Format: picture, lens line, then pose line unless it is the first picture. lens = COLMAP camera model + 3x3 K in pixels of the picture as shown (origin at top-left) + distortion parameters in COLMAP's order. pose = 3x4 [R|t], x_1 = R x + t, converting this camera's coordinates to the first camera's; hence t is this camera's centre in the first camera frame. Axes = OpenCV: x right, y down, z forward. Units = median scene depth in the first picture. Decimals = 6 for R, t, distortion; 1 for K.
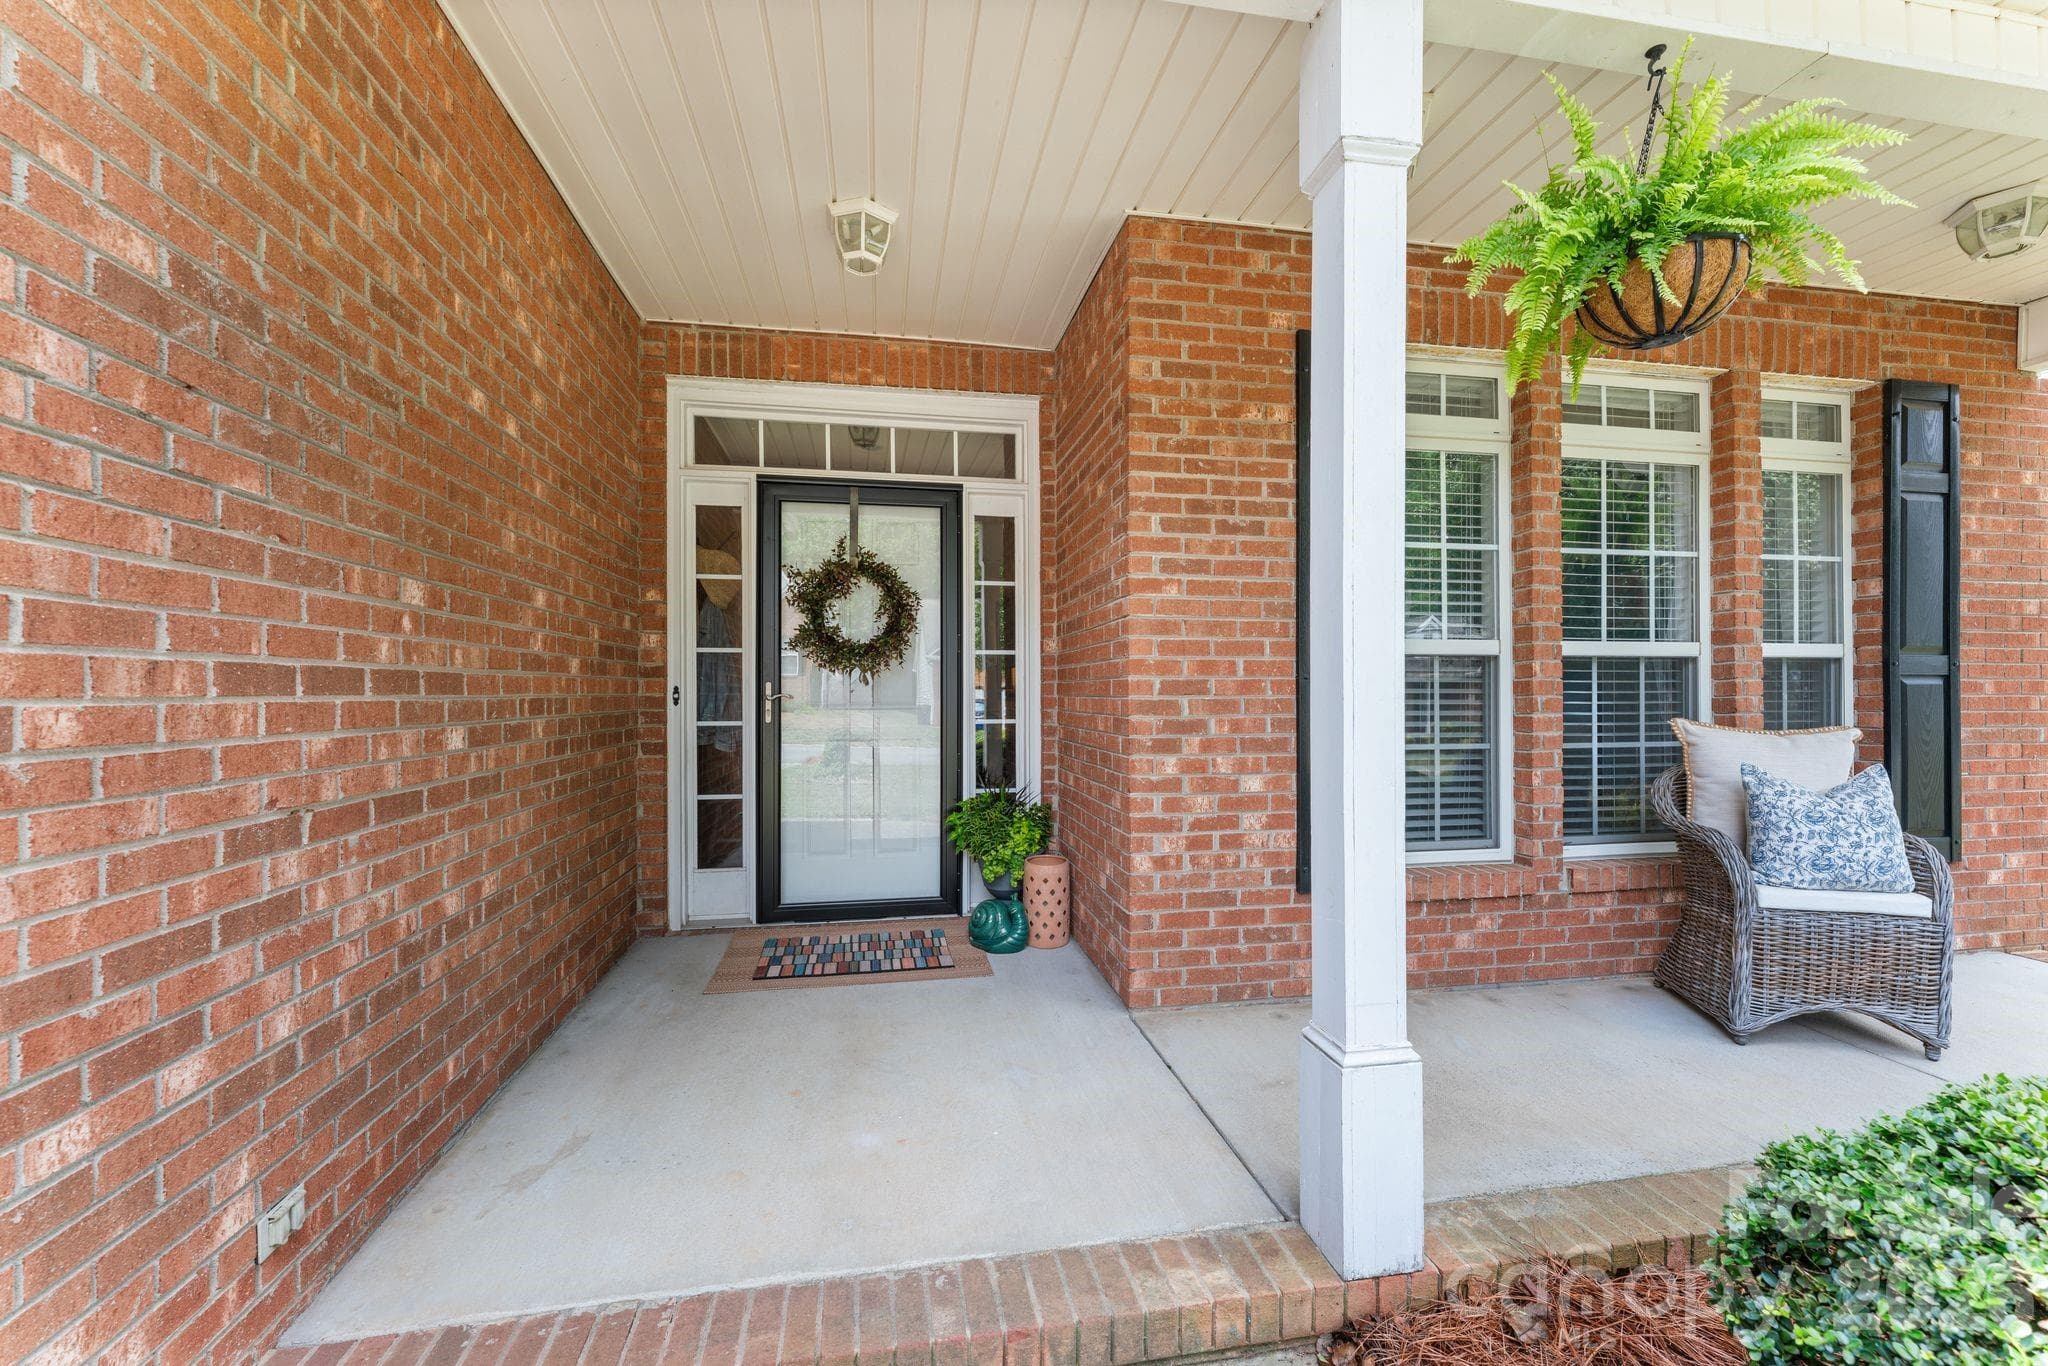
lens RADIAL K [[828.6, 0, 1024.0], [0, 828.6, 683.0], [0, 0, 1]] dist [0.000966, 0.000025]
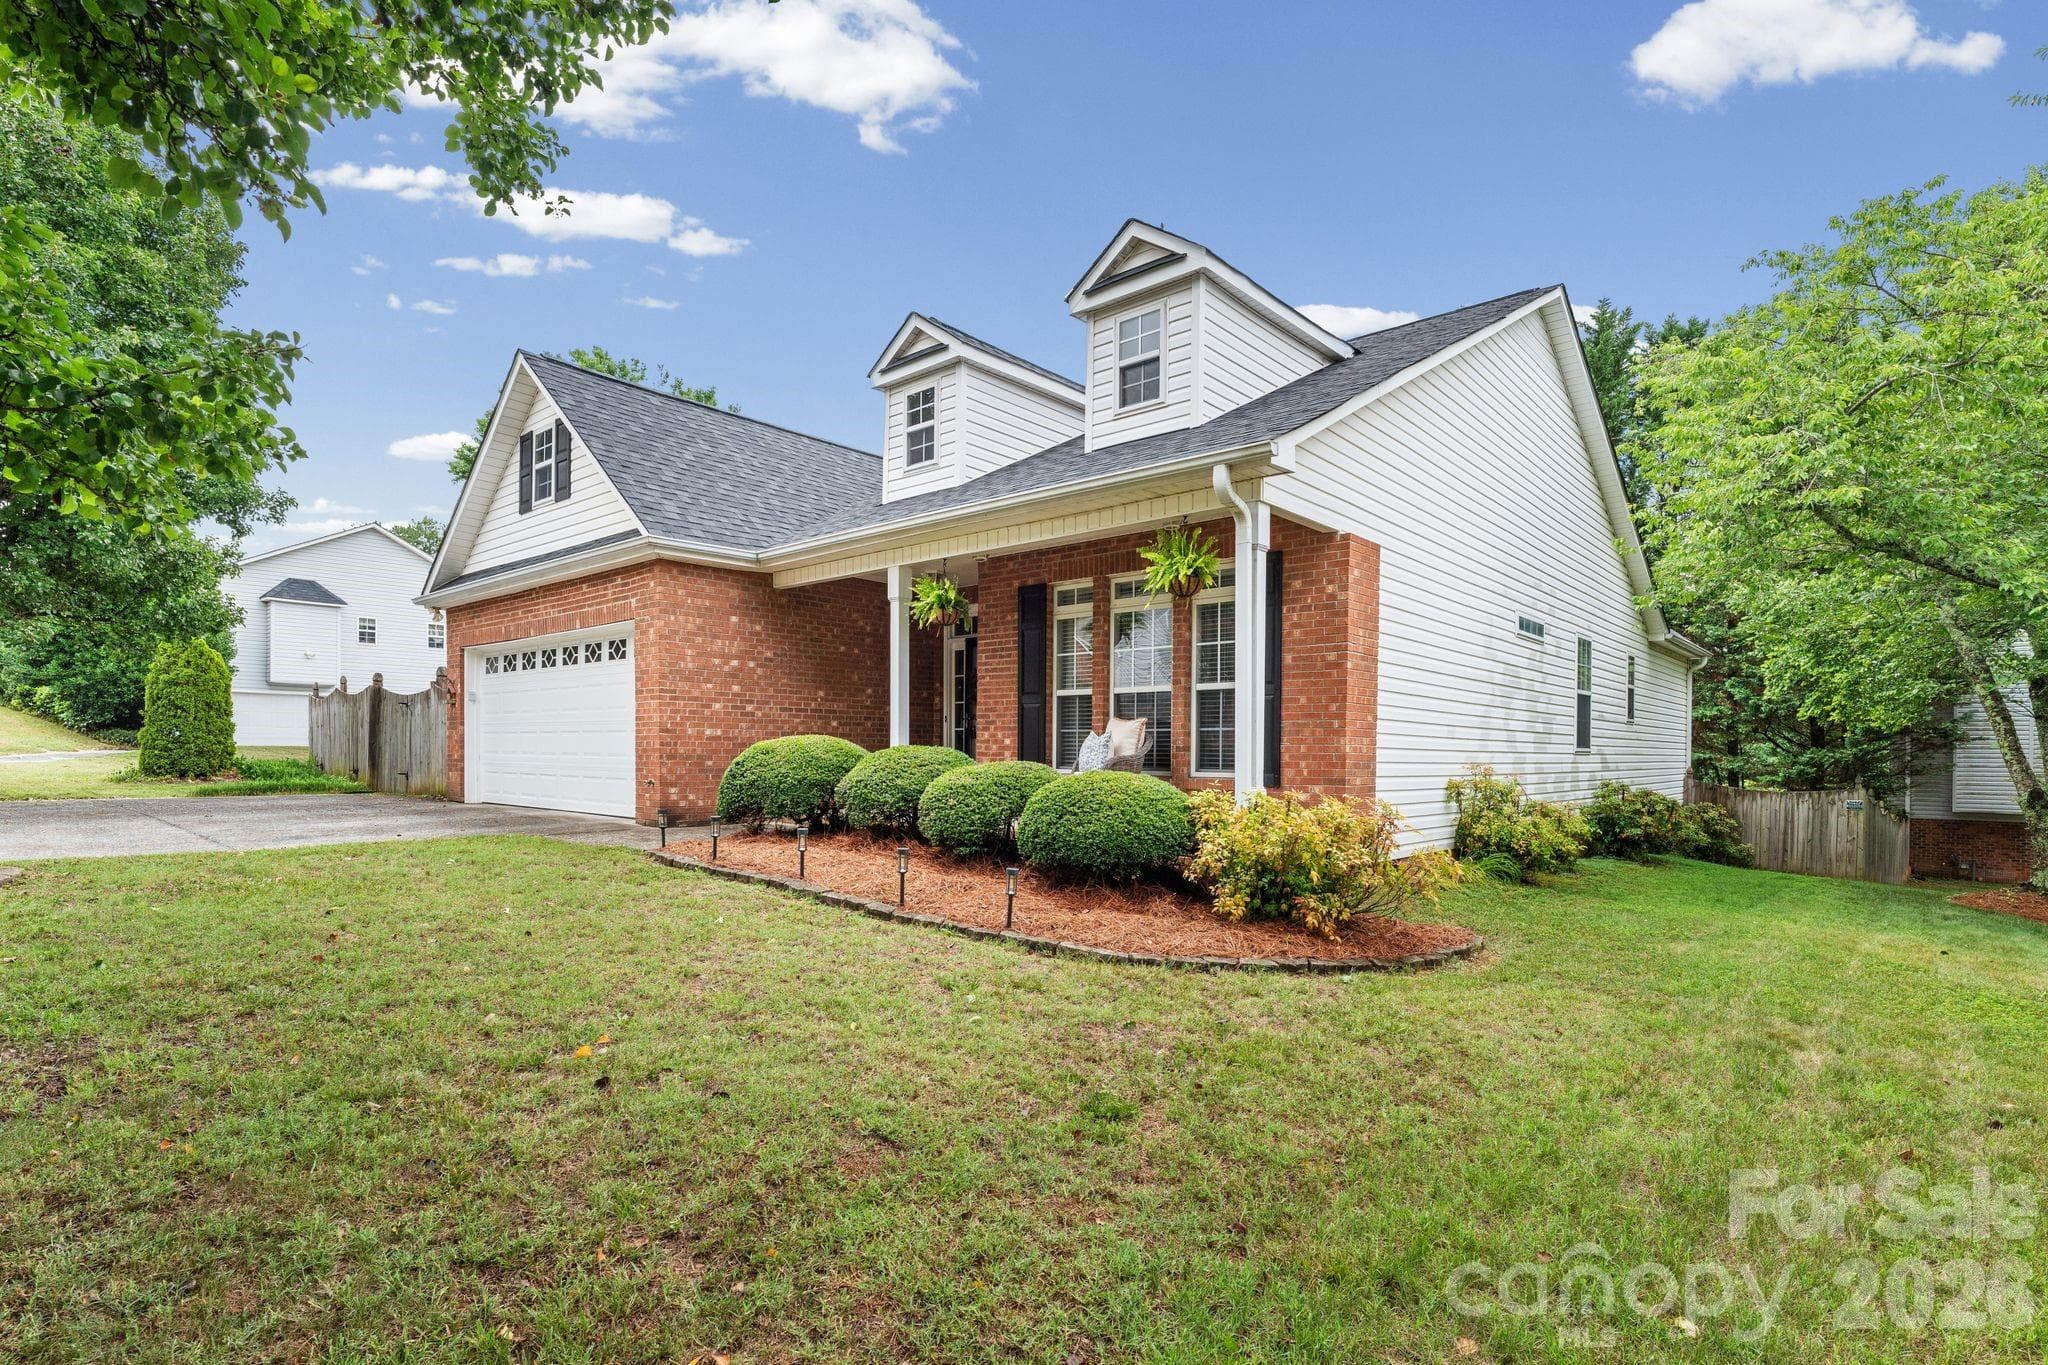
lens RADIAL K [[991.3, 0, 1024.5], [0, 991.3, 735.8], [0, 0, 1]] dist [-0.002508, -0.000271]
pose [[0.619033, -0.006866, -0.785335, 3.147954], [0.000495, 0.999965, -0.008352, 0.132193], [0.785365, 0.004781, 0.619015, -1.170258]]
